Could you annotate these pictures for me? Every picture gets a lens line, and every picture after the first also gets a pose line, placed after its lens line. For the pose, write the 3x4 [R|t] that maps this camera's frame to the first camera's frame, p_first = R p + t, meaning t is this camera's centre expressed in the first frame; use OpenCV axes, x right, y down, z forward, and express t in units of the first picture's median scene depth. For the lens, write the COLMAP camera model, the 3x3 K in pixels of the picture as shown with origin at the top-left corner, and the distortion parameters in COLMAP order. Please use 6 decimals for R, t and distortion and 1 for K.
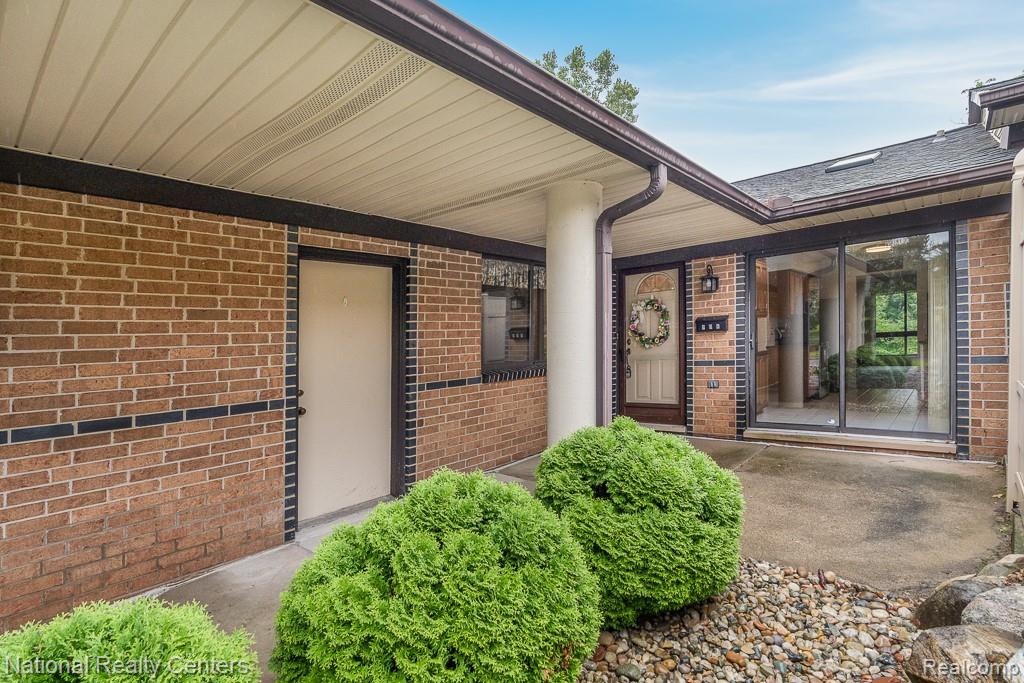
lens RADIAL K [[504.2, 0, 512.6], [0, 504.2, 346.8], [0, 0, 1]] dist [-0.002404, -0.000210]
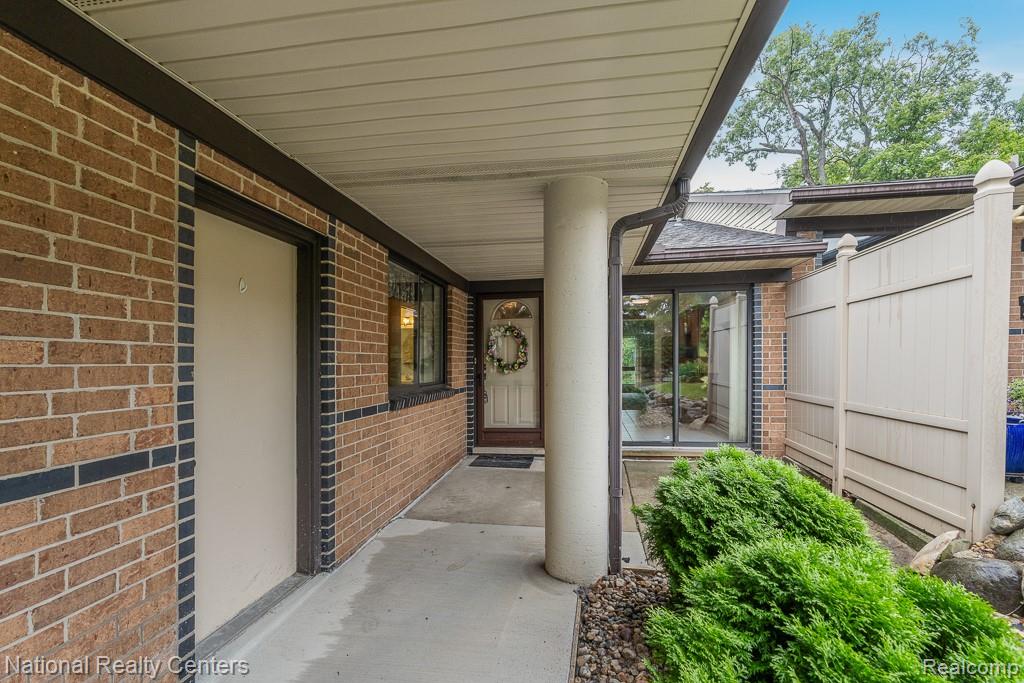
lens RADIAL K [[465.6, 0, 512.2], [0, 465.6, 385.4], [0, 0, 1]] dist [-0.005407, 0.000782]
pose [[0.849232, 0.011772, 0.527889, -0.356628], [-0.023637, 0.999597, 0.015735, 0.018636], [-0.527490, -0.025840, 0.849168, 0.326151]]
